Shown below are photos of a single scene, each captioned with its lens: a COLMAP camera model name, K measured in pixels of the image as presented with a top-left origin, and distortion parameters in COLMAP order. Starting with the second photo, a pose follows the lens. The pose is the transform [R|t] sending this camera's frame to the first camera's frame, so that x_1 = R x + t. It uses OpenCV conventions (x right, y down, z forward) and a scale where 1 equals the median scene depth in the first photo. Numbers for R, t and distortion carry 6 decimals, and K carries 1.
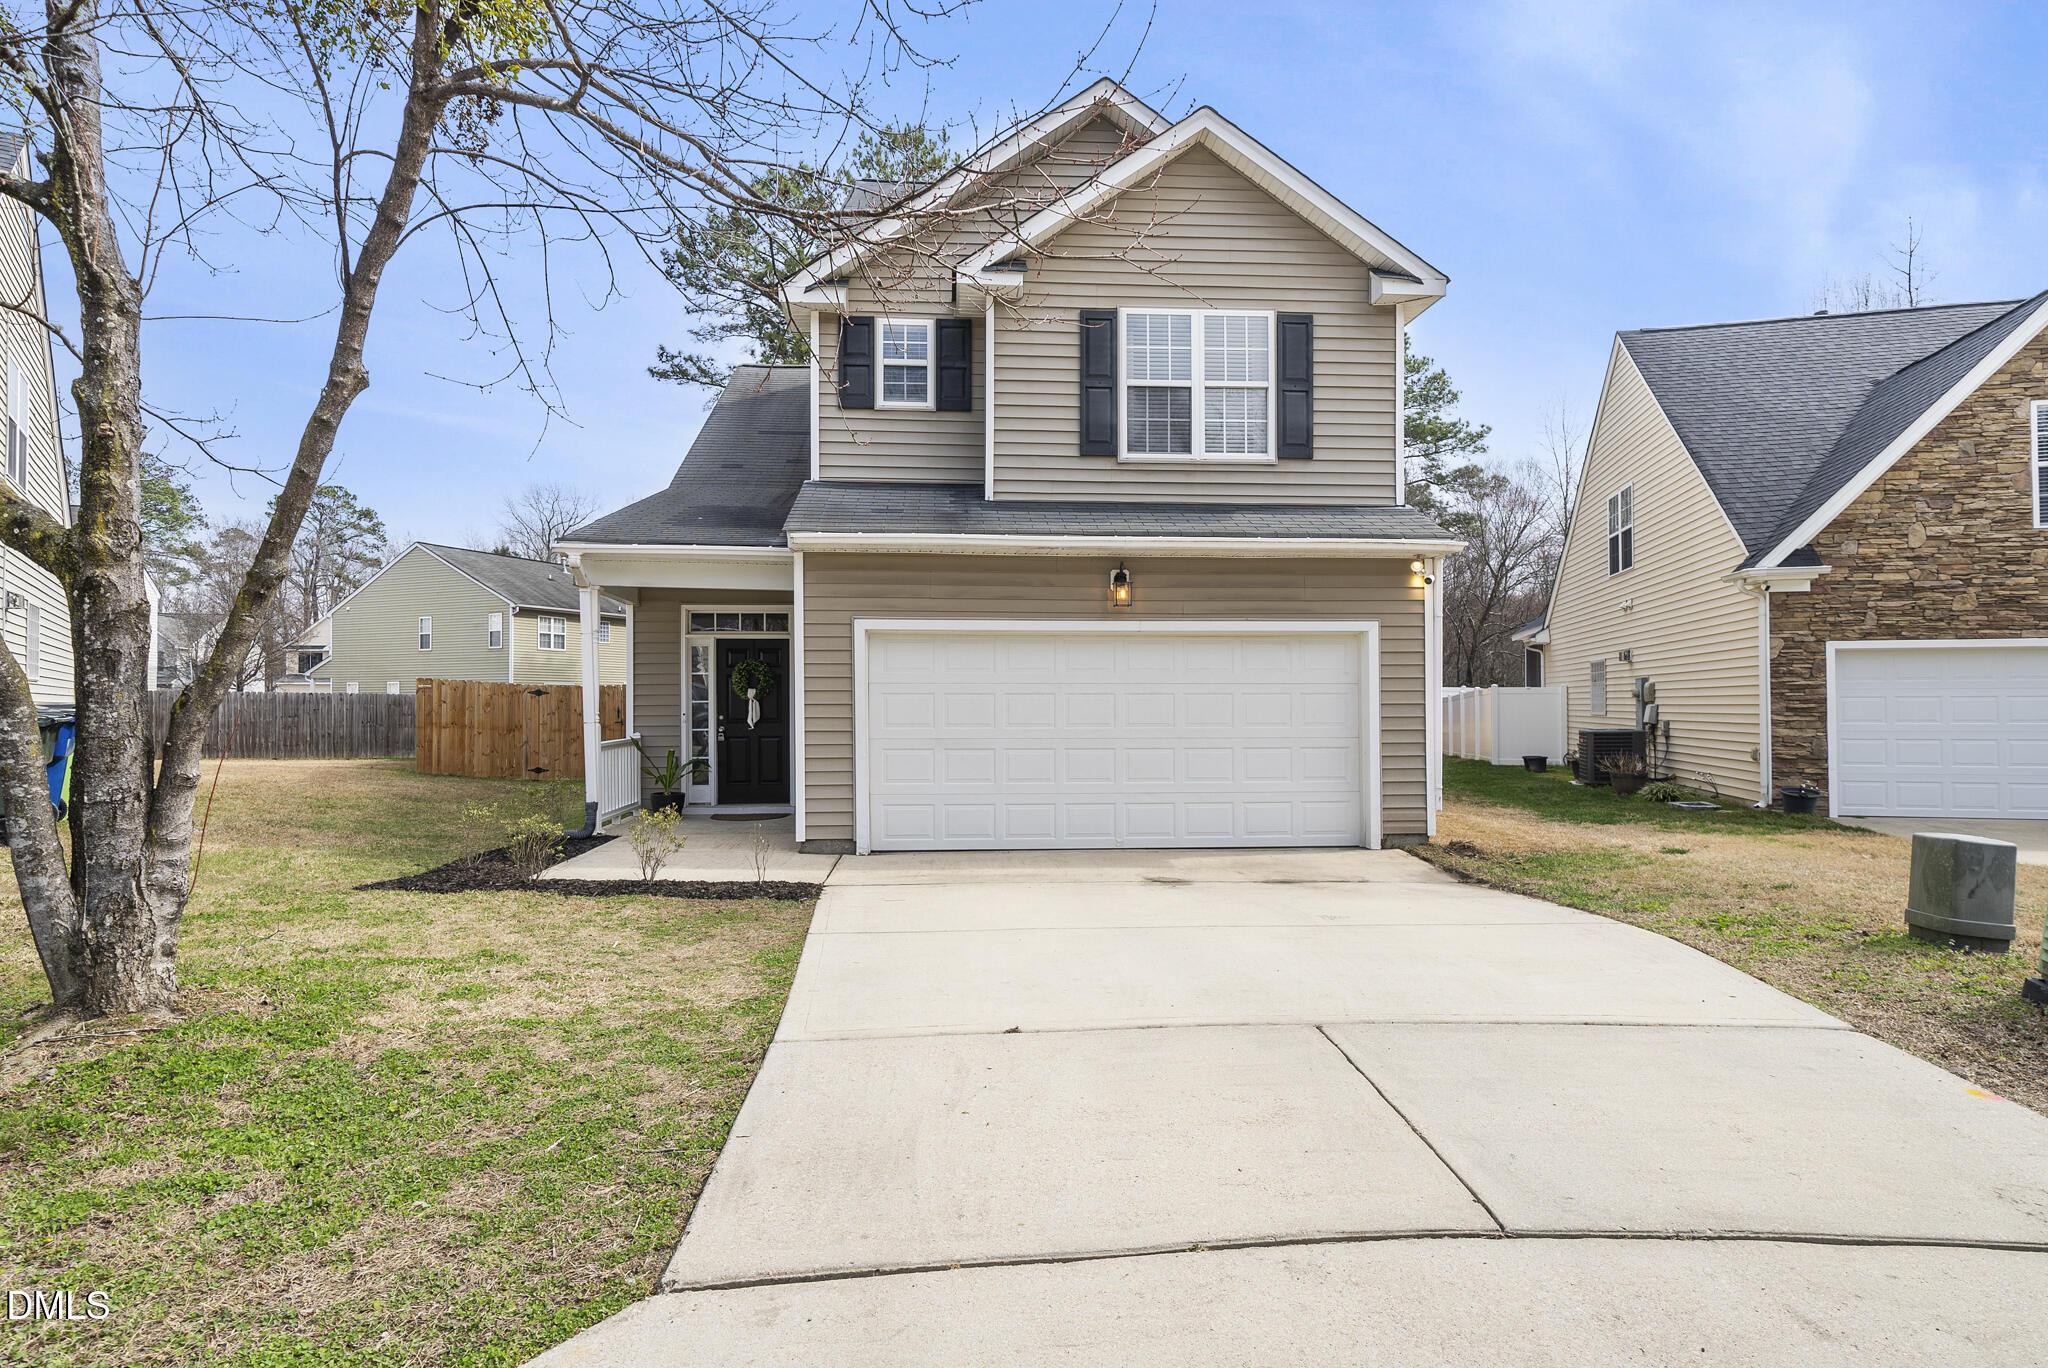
lens RADIAL K [[1101.3, 0, 1023.8], [0, 1101.3, 685.8], [0, 0, 1]] dist [0.001320, 0.002770]
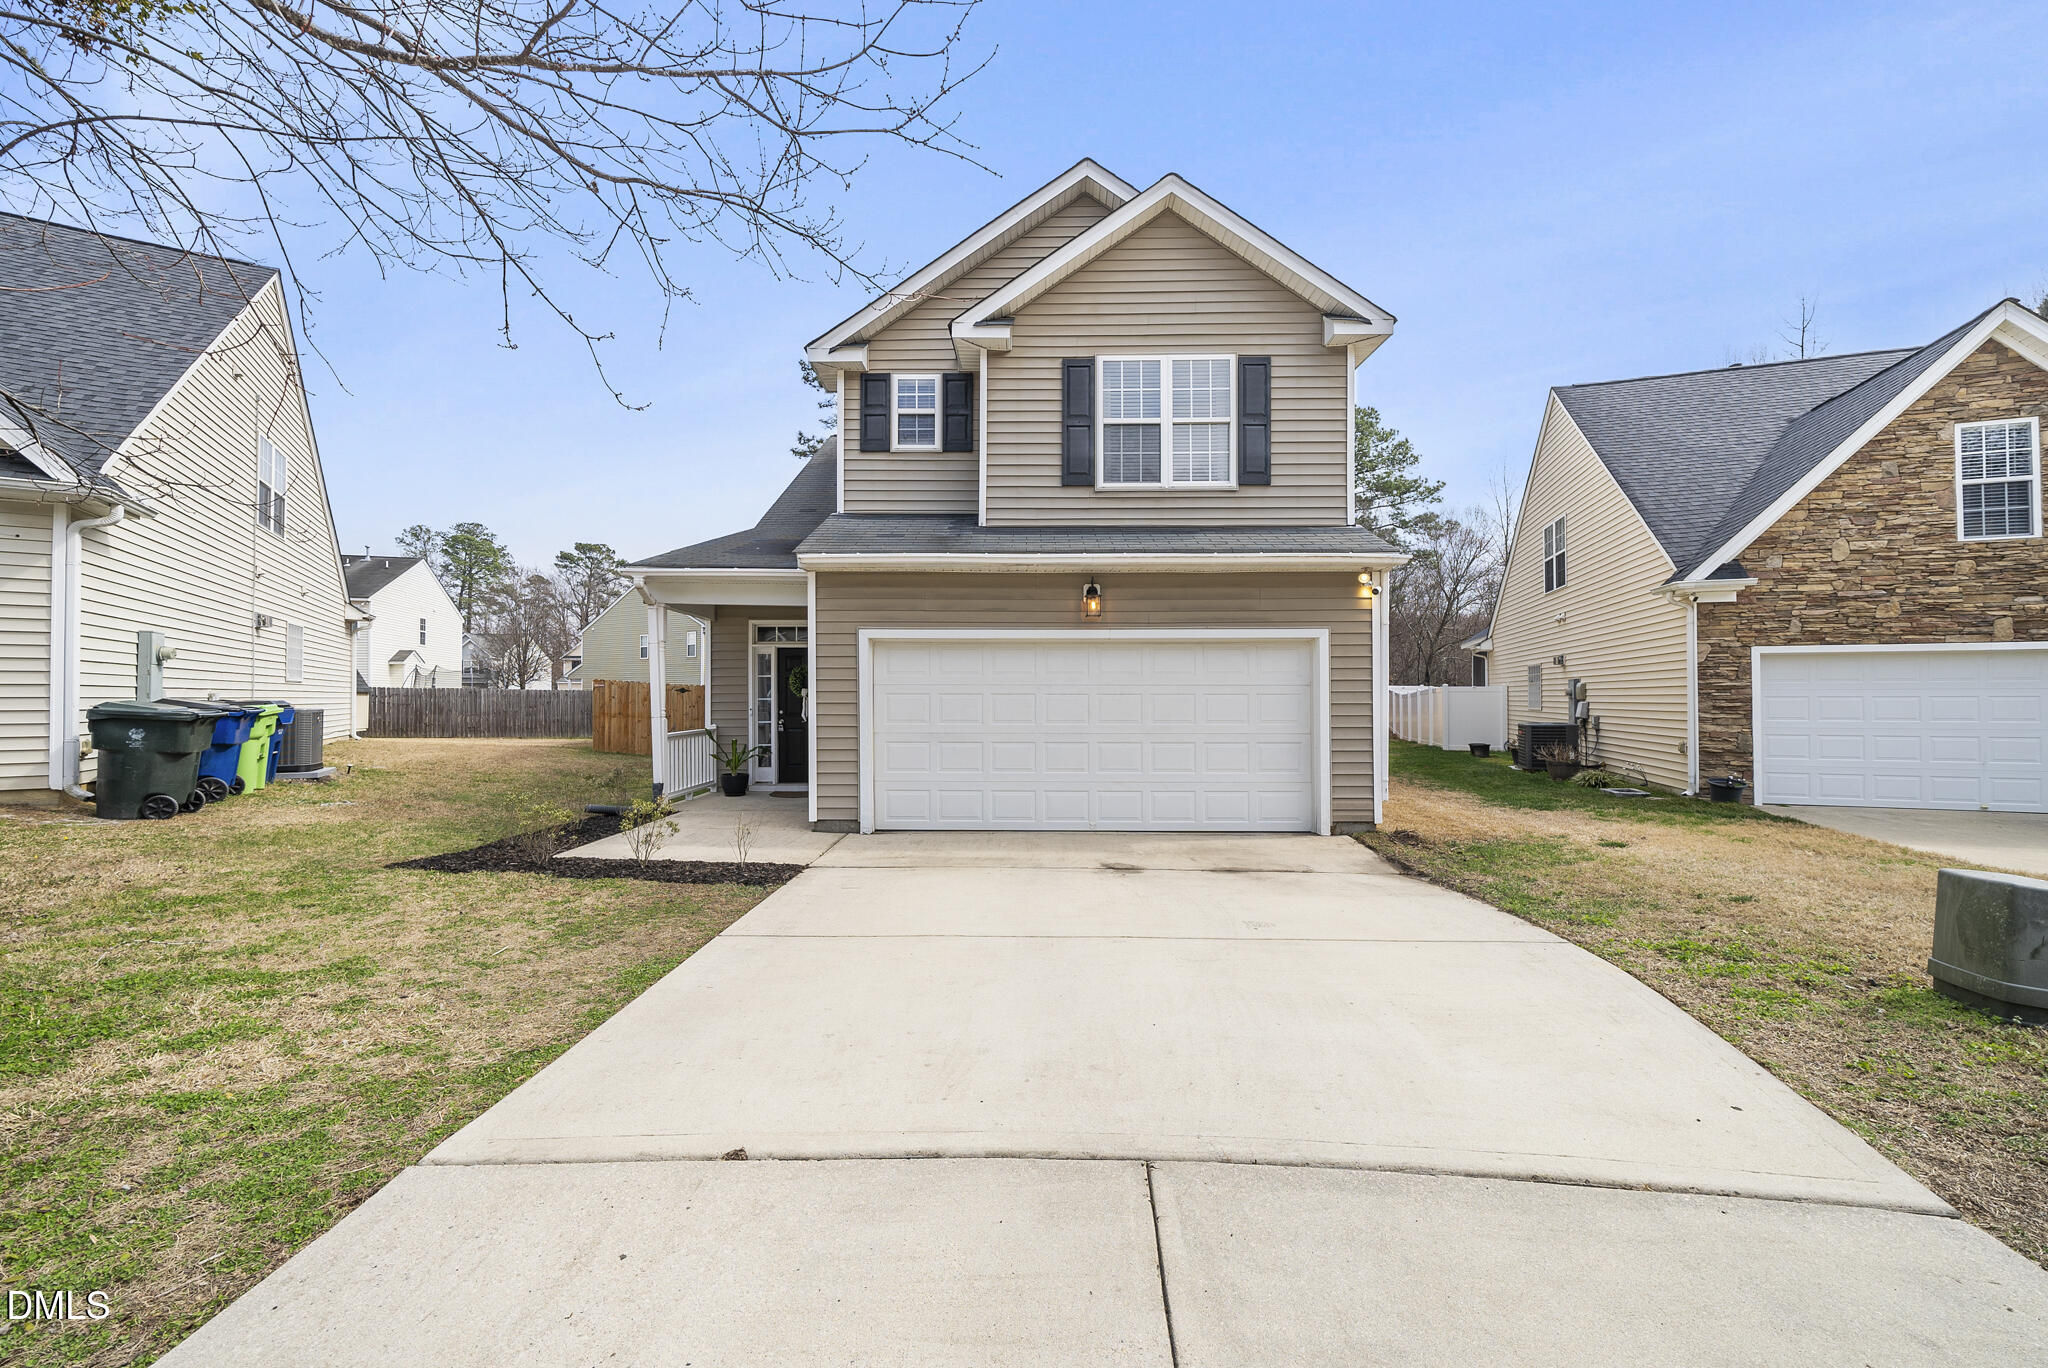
lens RADIAL K [[797.0, 0, 1019.5], [0, 797.0, 686.9], [0, 0, 1]] dist [-0.005831, 0.000391]
pose [[0.995786, 0.000669, -0.091702, 0.081143], [-0.000311, 0.999992, 0.003920, -0.003254], [0.091704, -0.003875, 0.995779, 0.166140]]
